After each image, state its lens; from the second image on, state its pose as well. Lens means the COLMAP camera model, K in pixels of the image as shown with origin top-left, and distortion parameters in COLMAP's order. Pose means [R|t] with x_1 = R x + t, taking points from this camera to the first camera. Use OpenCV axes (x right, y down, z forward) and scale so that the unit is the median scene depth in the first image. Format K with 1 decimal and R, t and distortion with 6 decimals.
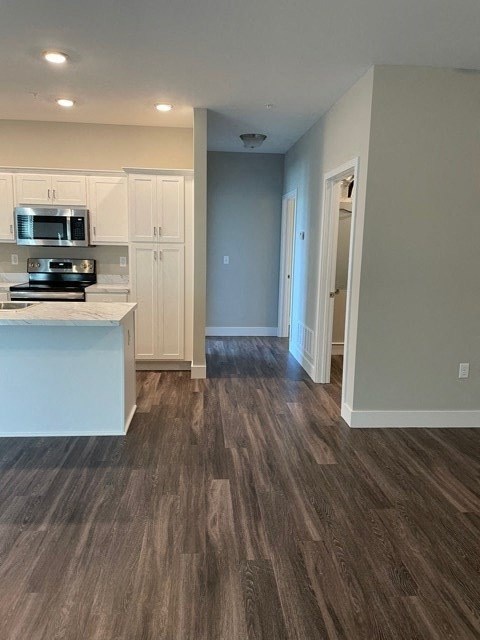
lens RADIAL K [[473.3, 0, 240.7], [0, 473.3, 318.6], [0, 0, 1]] dist [0.021900, -0.053920]
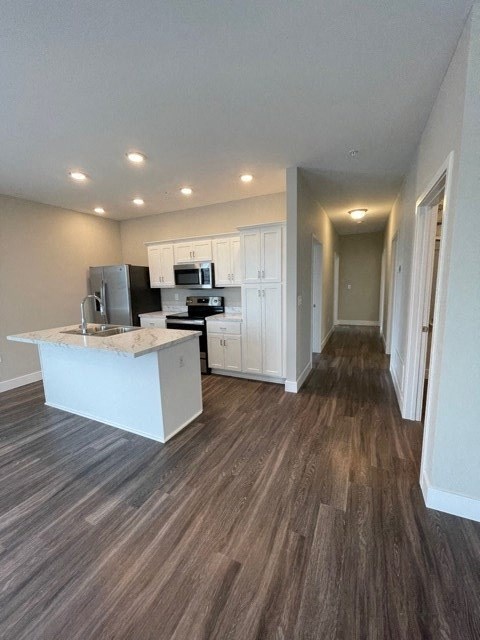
lens RADIAL K [[262.5, 0, 234.3], [0, 262.5, 320.5], [0, 0, 1]] dist [0.003985, 0.001145]
pose [[0.852798, 0.027475, -0.521518, 0.175640], [-0.033891, 0.999422, -0.002767, -0.060568], [0.521141, 0.020034, 0.853236, 0.397344]]
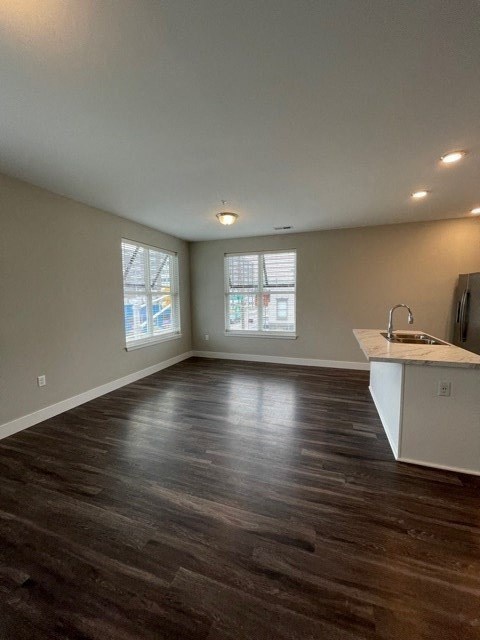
lens RADIAL K [[256.2, 0, 241.4], [0, 256.2, 319.4], [0, 0, 1]] dist [0.004730, 0.000004]
pose [[-0.418398, 0.060934, -0.906218, 0.351528], [-0.142291, 0.981029, 0.131660, -0.103045], [0.897049, 0.184033, -0.401790, 0.665015]]
